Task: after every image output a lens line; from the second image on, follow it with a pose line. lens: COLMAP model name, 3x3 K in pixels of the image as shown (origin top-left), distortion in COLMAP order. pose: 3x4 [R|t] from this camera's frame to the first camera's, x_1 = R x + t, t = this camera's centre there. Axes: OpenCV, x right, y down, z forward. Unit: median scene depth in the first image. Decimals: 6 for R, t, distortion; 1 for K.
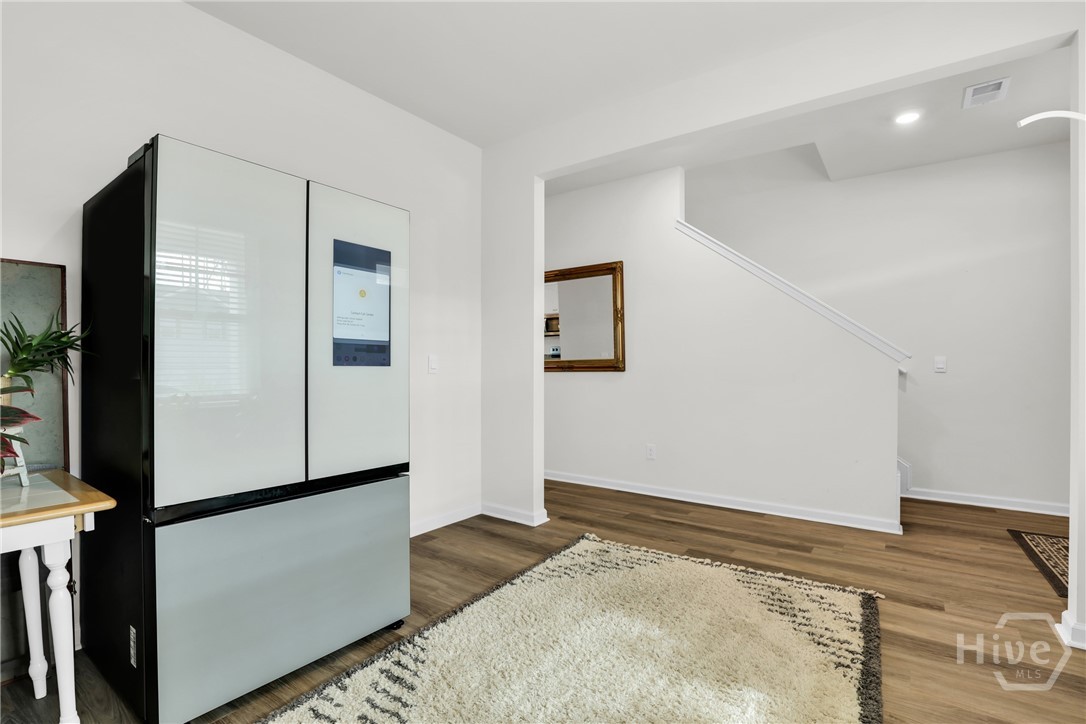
lens RADIAL K [[498.6, 0, 546.0], [0, 498.6, 361.3], [0, 0, 1]] dist [-0.021464, 0.000868]
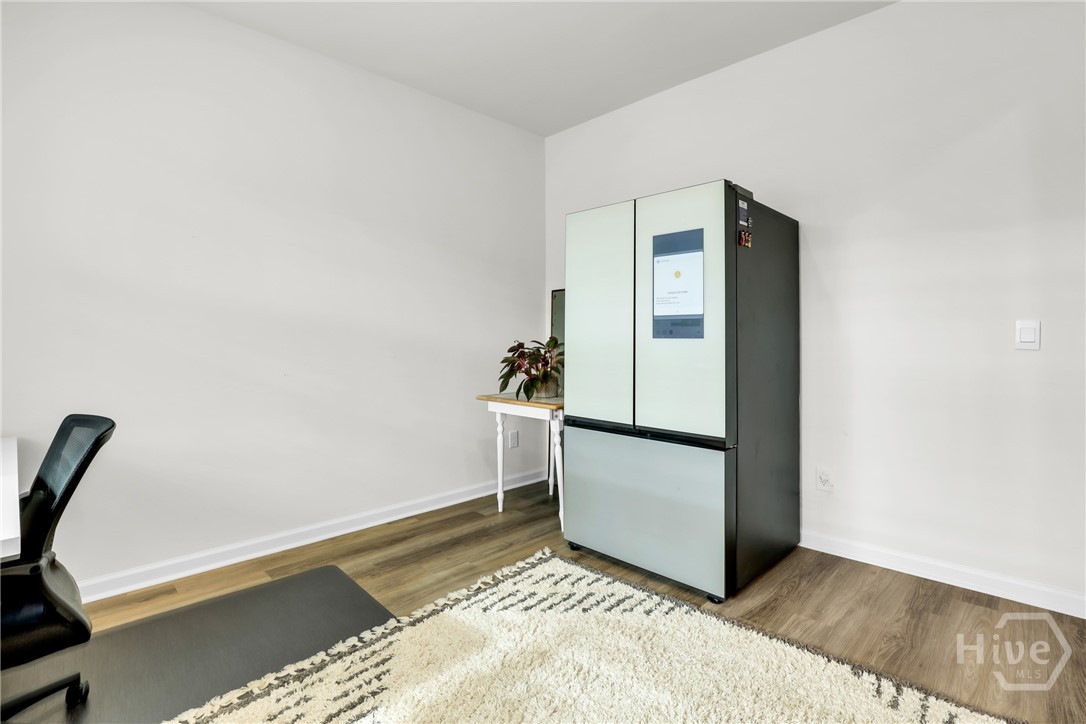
lens RADIAL K [[510.7, 0, 569.9], [0, 510.7, 323.3], [0, 0, 1]] dist [-0.023172, 0.000138]
pose [[-0.127941, -0.032231, -0.991258, 0.646378], [0.010525, 0.999371, -0.033853, 0.009302], [0.991726, -0.014765, -0.127522, 0.721239]]
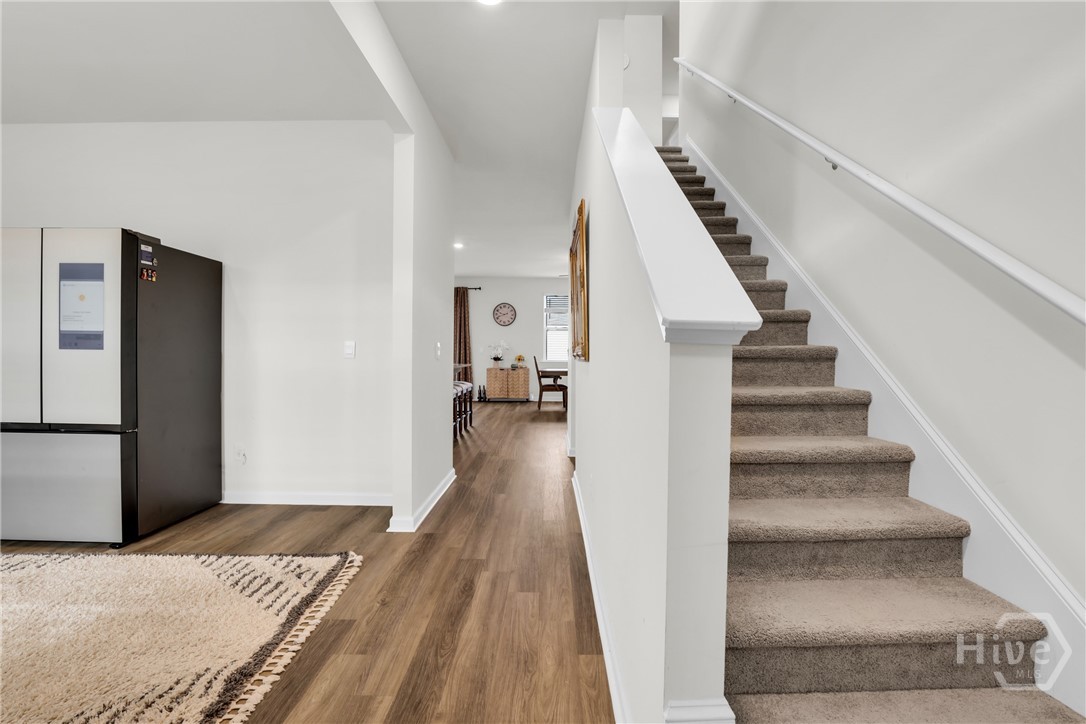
lens RADIAL K [[498.6, 0, 546.0], [0, 498.6, 361.3], [0, 0, 1]] dist [-0.021464, 0.000868]
pose [[0.580667, 0.020061, -0.813894, 1.205064], [-0.000505, 0.999705, 0.024281, 0.006852], [0.814141, -0.013688, 0.580505, 1.006828]]
